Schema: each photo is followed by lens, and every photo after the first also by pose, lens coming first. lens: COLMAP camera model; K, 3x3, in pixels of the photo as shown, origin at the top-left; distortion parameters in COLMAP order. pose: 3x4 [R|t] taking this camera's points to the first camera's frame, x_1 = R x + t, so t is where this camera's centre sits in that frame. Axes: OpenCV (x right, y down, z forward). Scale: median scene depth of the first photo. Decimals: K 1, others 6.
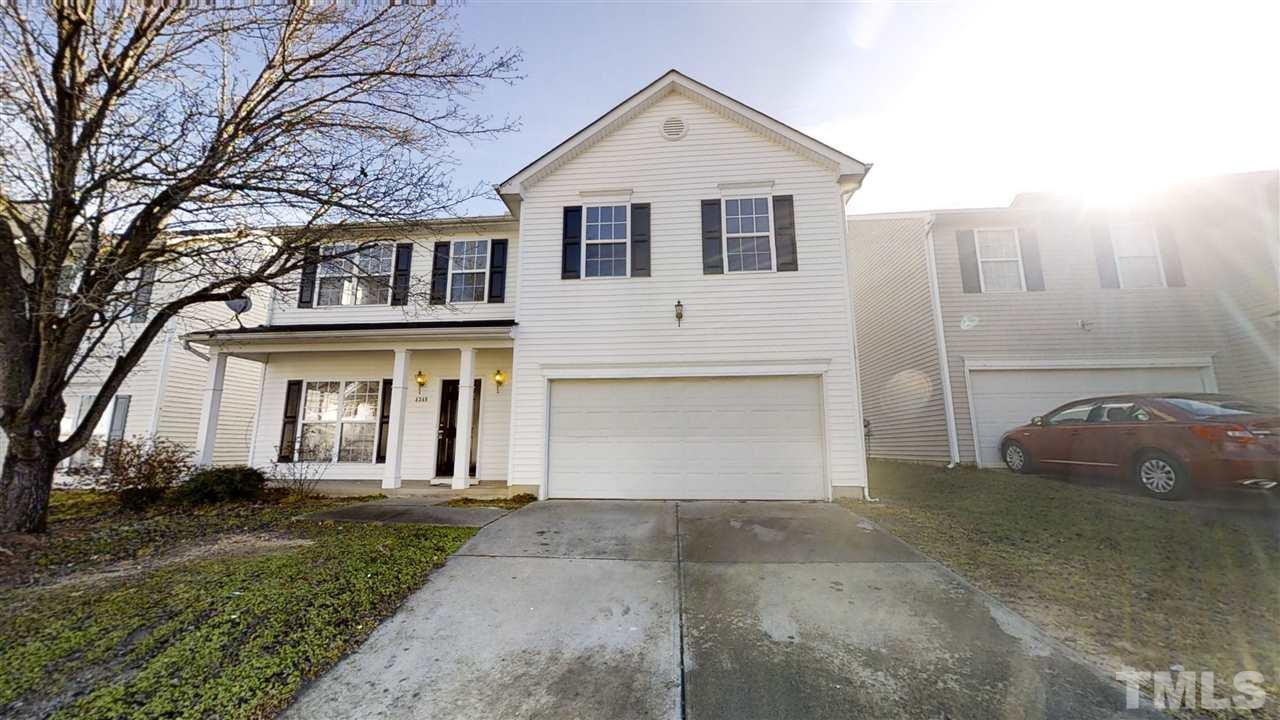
lens RADIAL K [[470.0, 0, 640.3], [0, 470.0, 363.5], [0, 0, 1]] dist [0.001012, -0.000091]
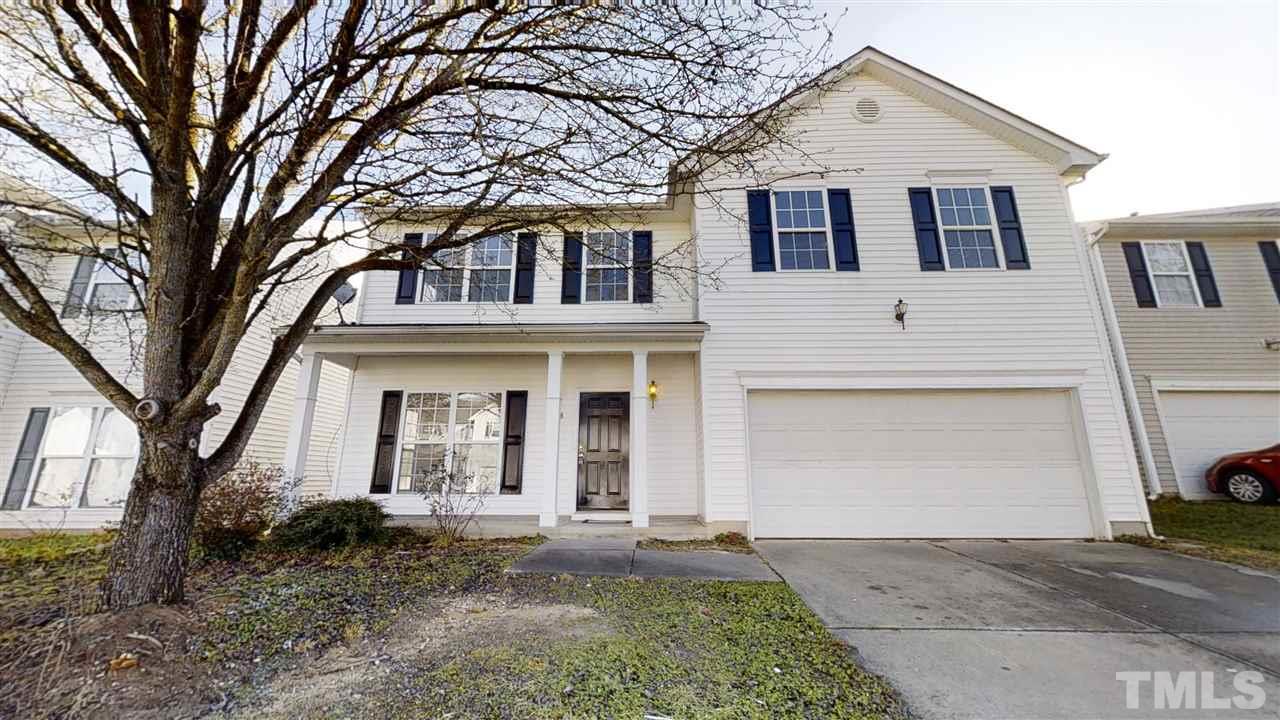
lens RADIAL K [[470.0, 0, 640.3], [0, 470.0, 363.5], [0, 0, 1]] dist [0.001012, -0.000091]
pose [[0.997599, 0.018346, 0.066775, -0.424933], [-0.013850, 0.997645, -0.067180, 0.044129], [-0.067850, 0.066094, 0.995504, 0.186557]]
